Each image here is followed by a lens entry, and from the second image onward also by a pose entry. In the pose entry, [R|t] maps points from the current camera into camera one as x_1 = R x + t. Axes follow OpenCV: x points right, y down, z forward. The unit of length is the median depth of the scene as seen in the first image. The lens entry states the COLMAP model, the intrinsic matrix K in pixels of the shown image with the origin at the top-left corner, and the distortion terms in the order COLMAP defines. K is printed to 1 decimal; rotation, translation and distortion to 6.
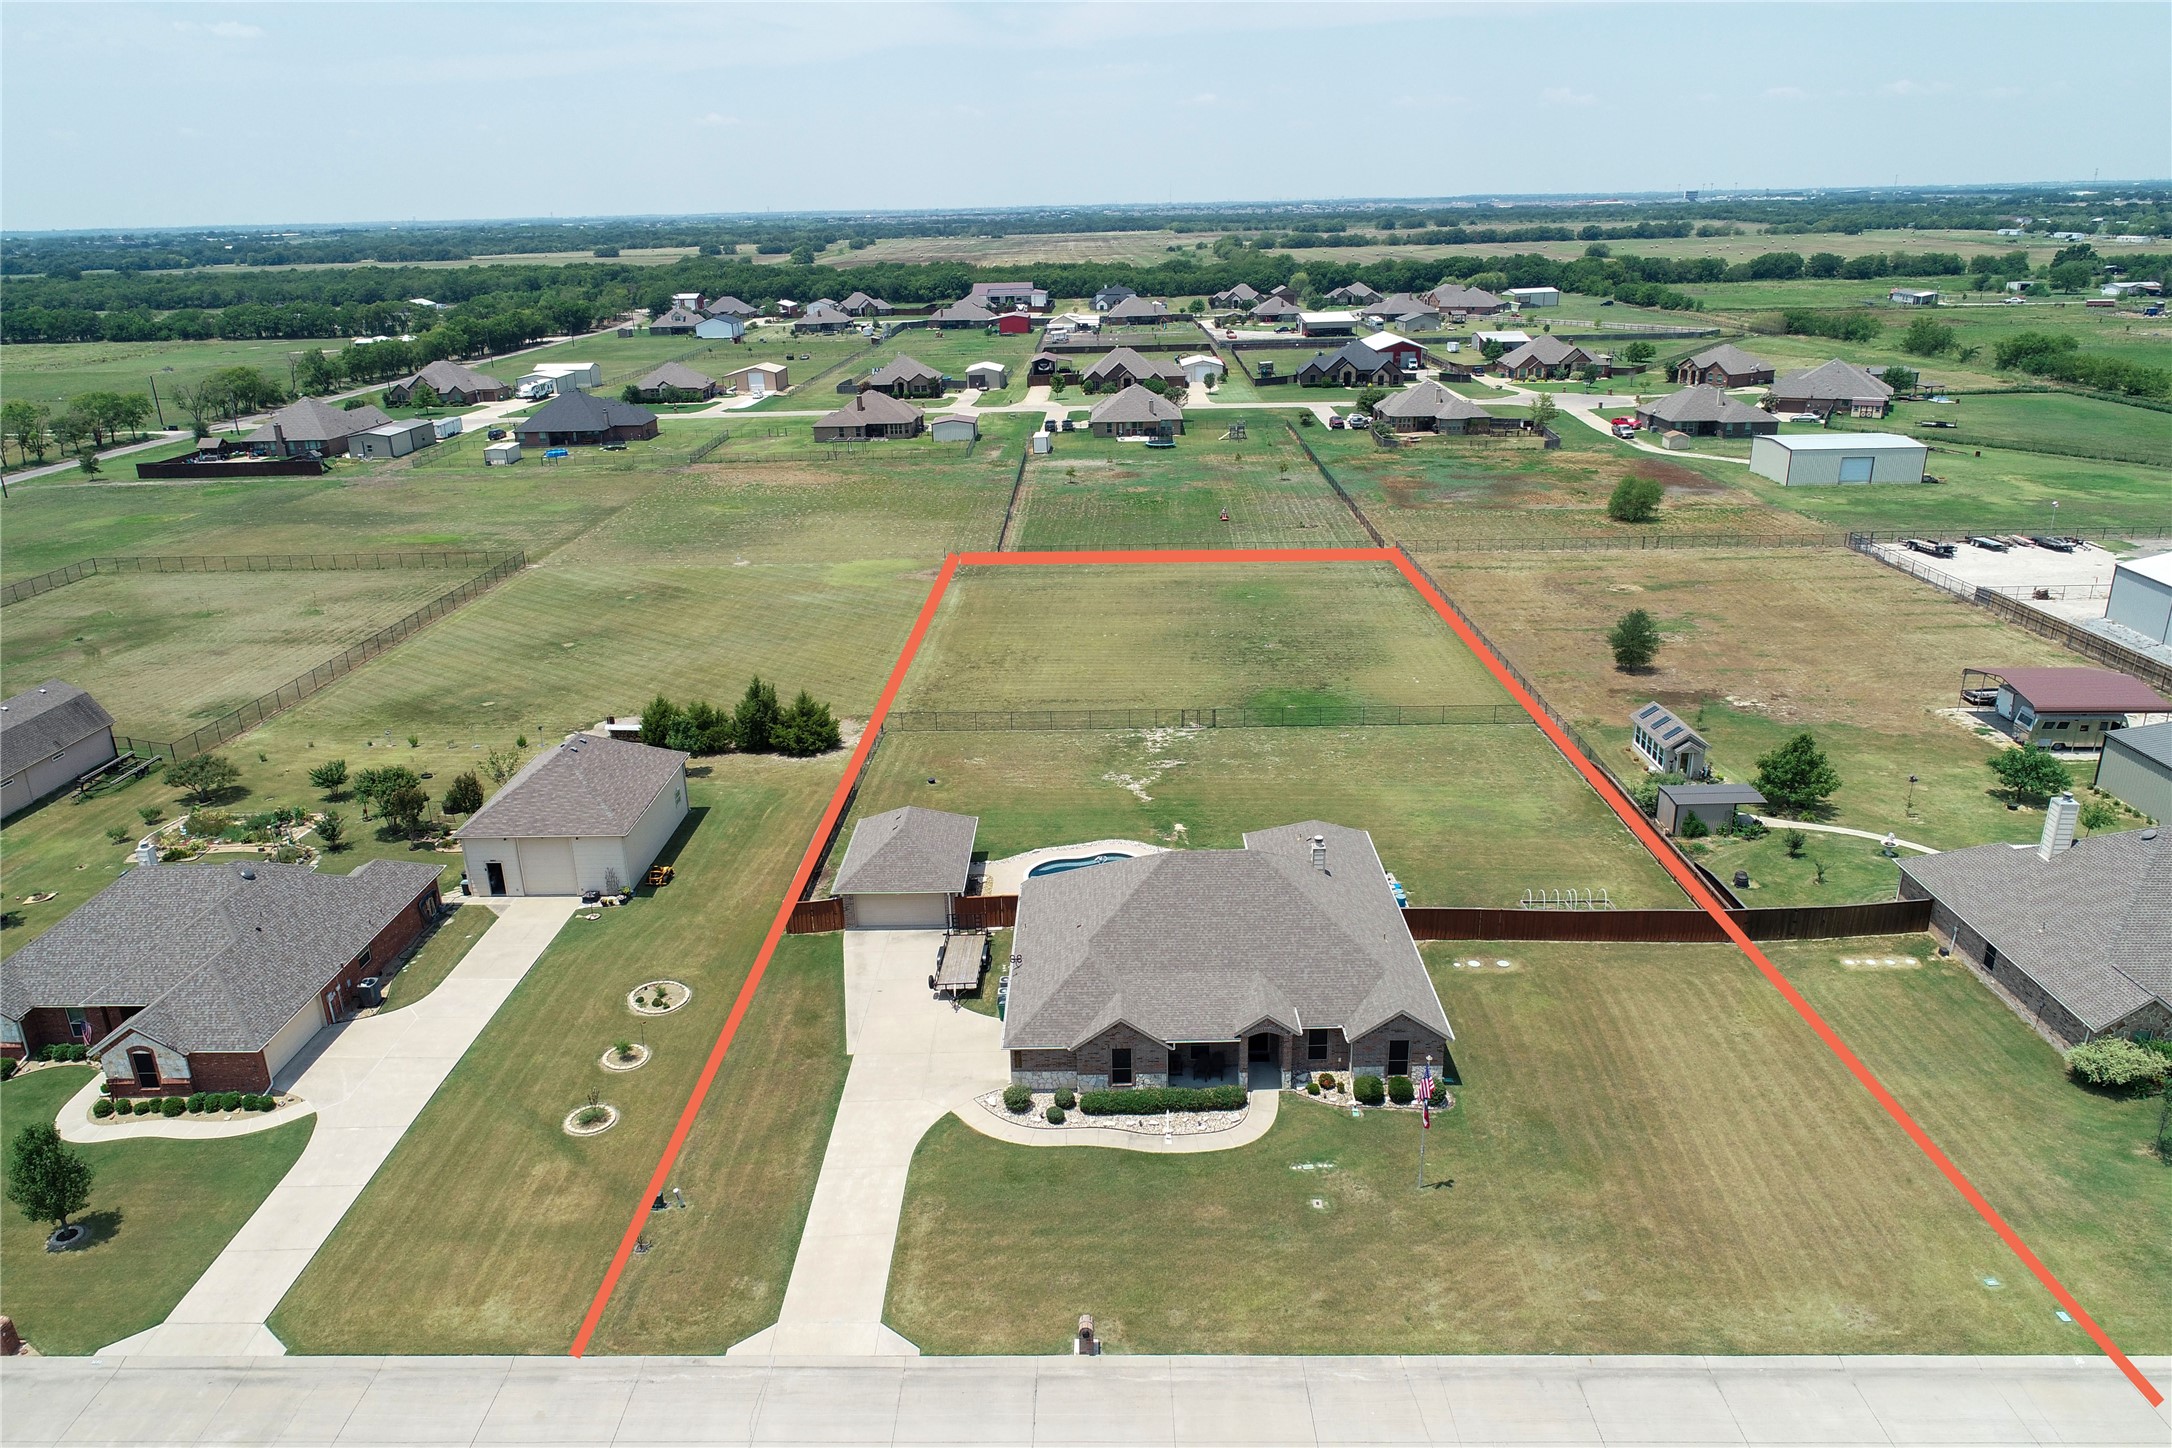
lens RADIAL K [[1454.4, 0, 1090.7], [0, 1454.4, 727.1], [0, 0, 1]] dist [0.000606, -0.000376]
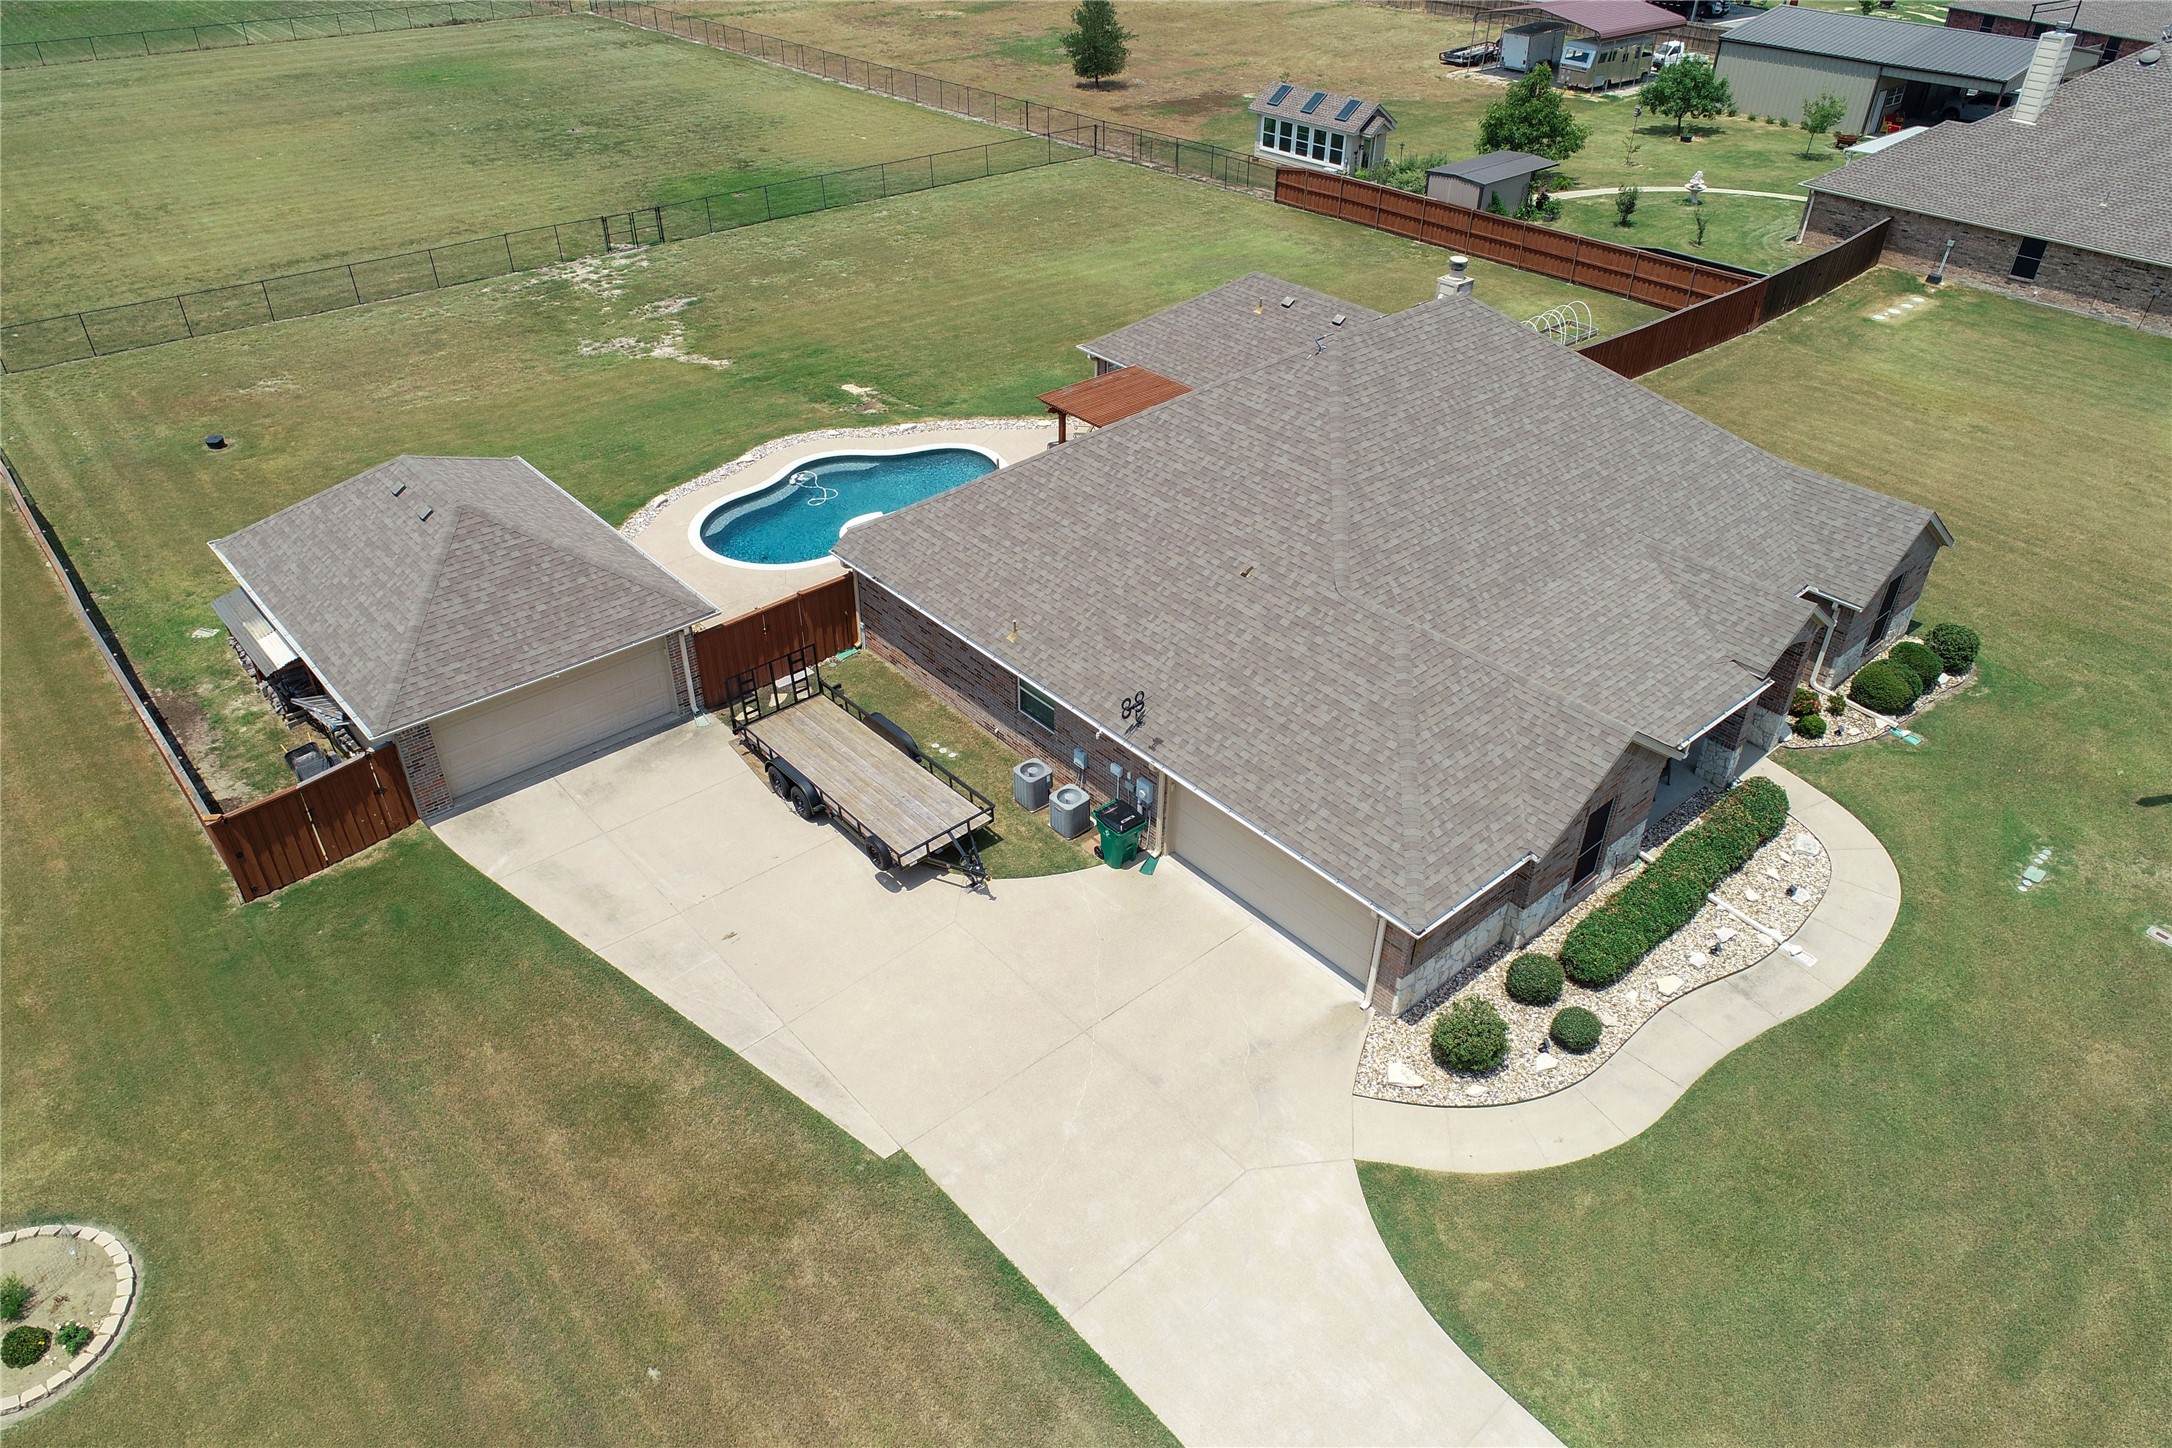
lens RADIAL K [[1454.4, 0, 1090.7], [0, 1454.4, 727.1], [0, 0, 1]] dist [0.000606, -0.000376]
pose [[0.745386, -0.356351, 0.563394, -0.293790], [0.200672, 0.925877, 0.320129, 0.045343], [-0.635712, -0.125562, 0.761646, 0.773323]]
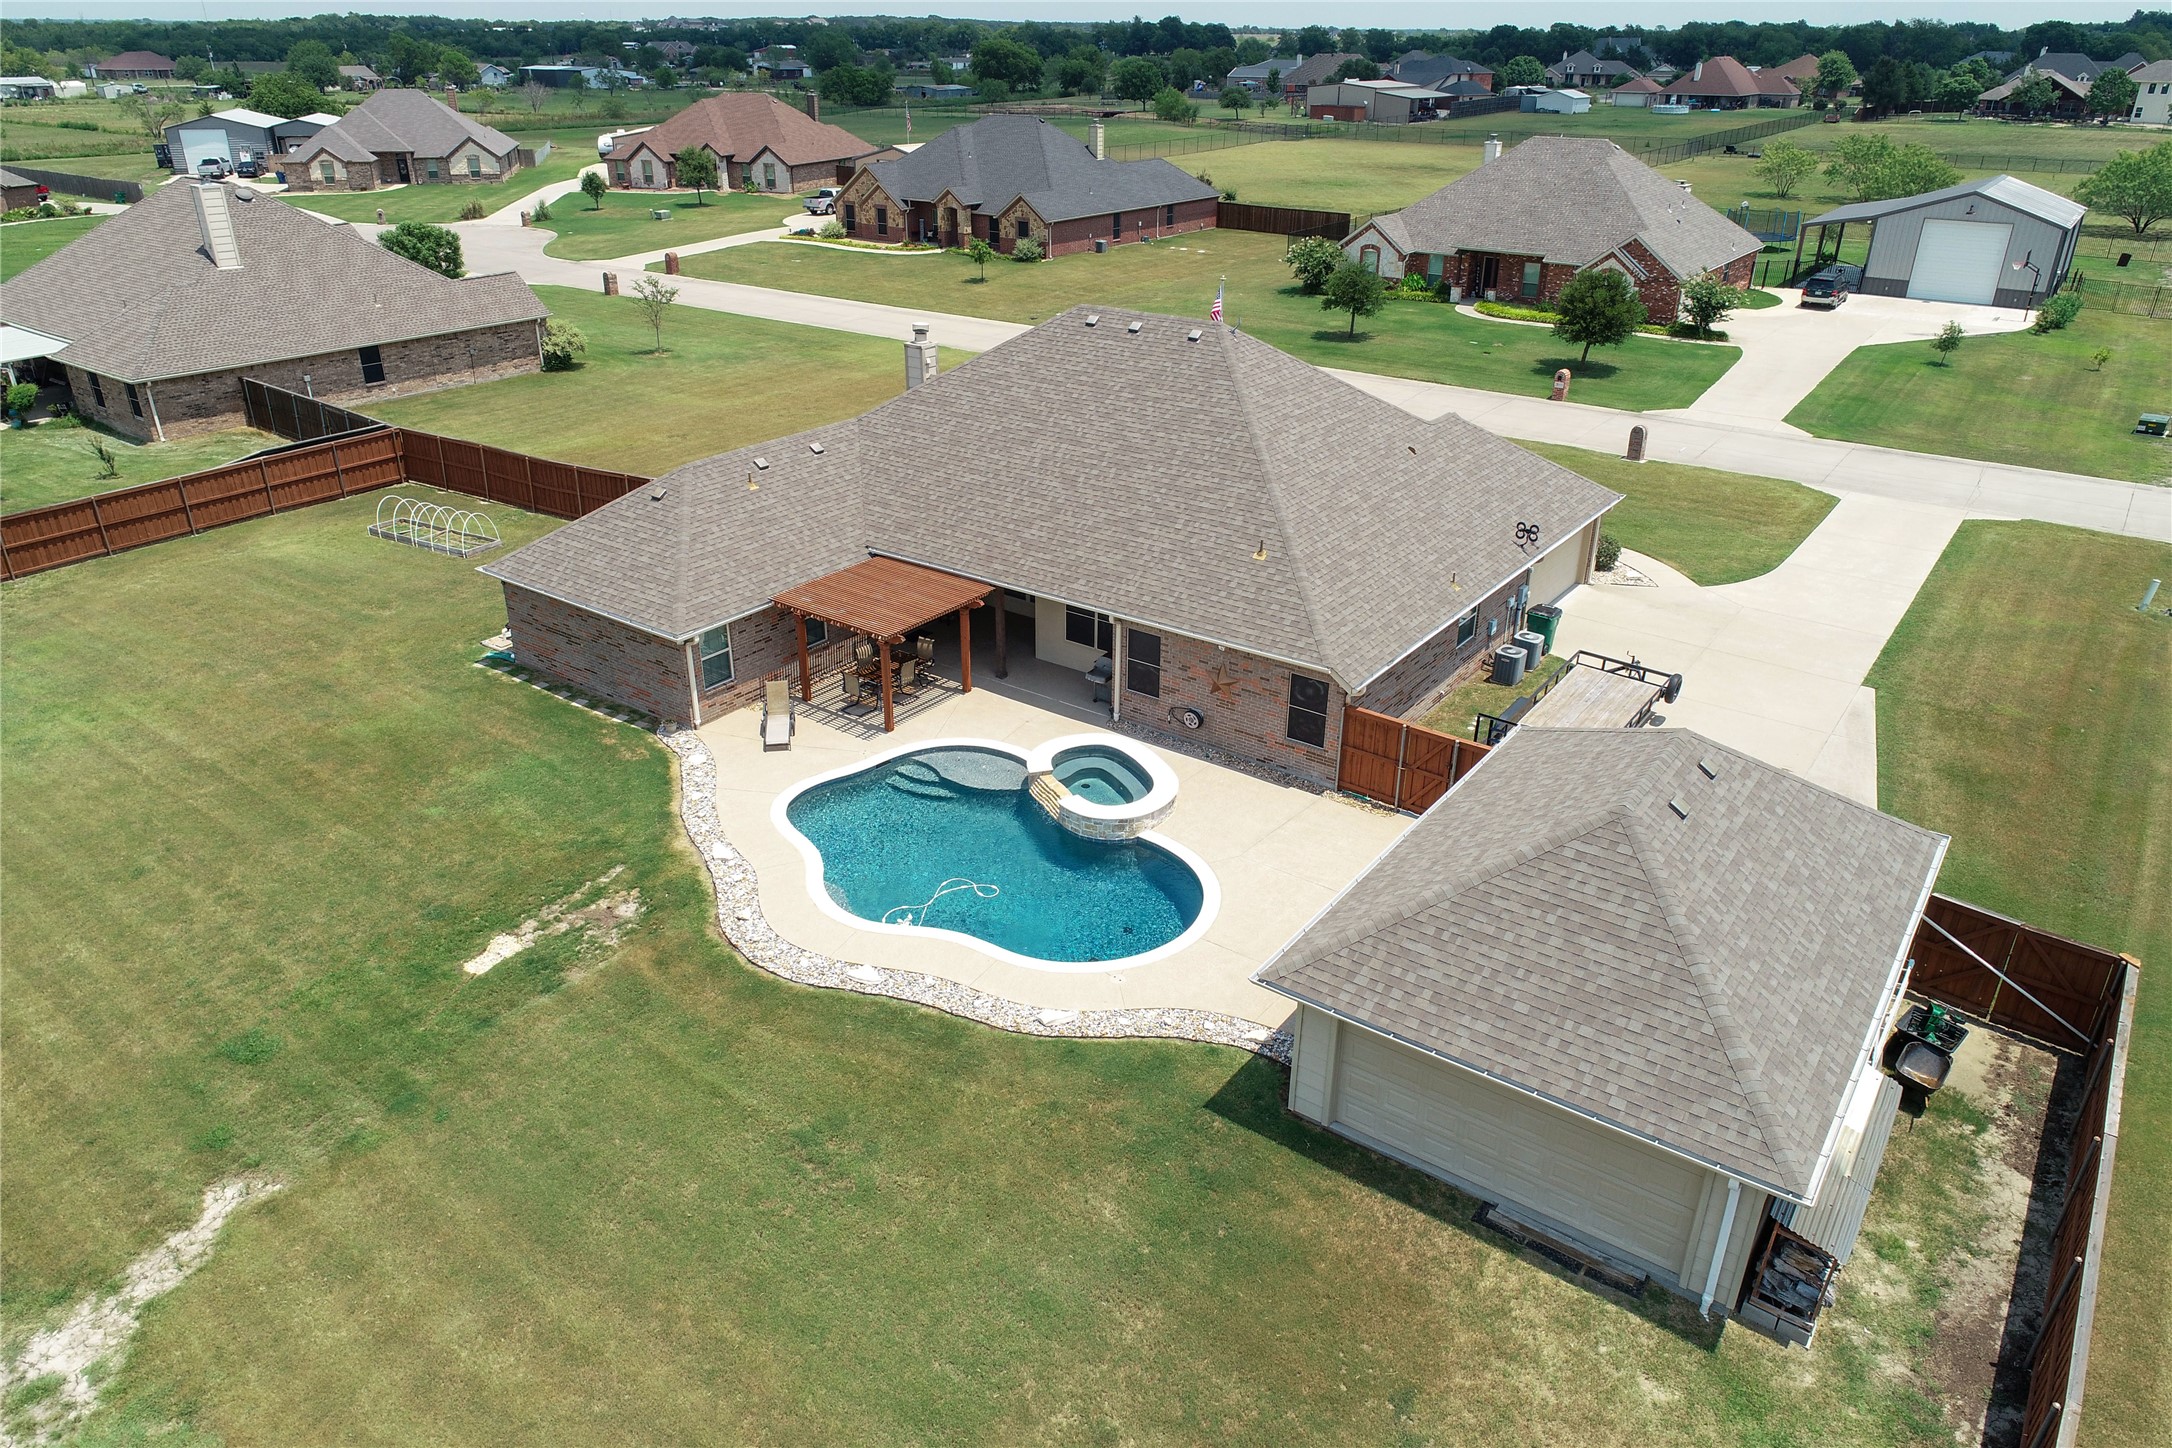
lens RADIAL K [[1454.4, 0, 1090.7], [0, 1454.4, 727.1], [0, 0, 1]] dist [0.000606, -0.000376]
pose [[-0.814315, -0.237603, 0.529562, -0.227488], [0.206659, 0.733893, 0.647065, -0.159800], [-0.542386, 0.636354, -0.548517, 1.506822]]
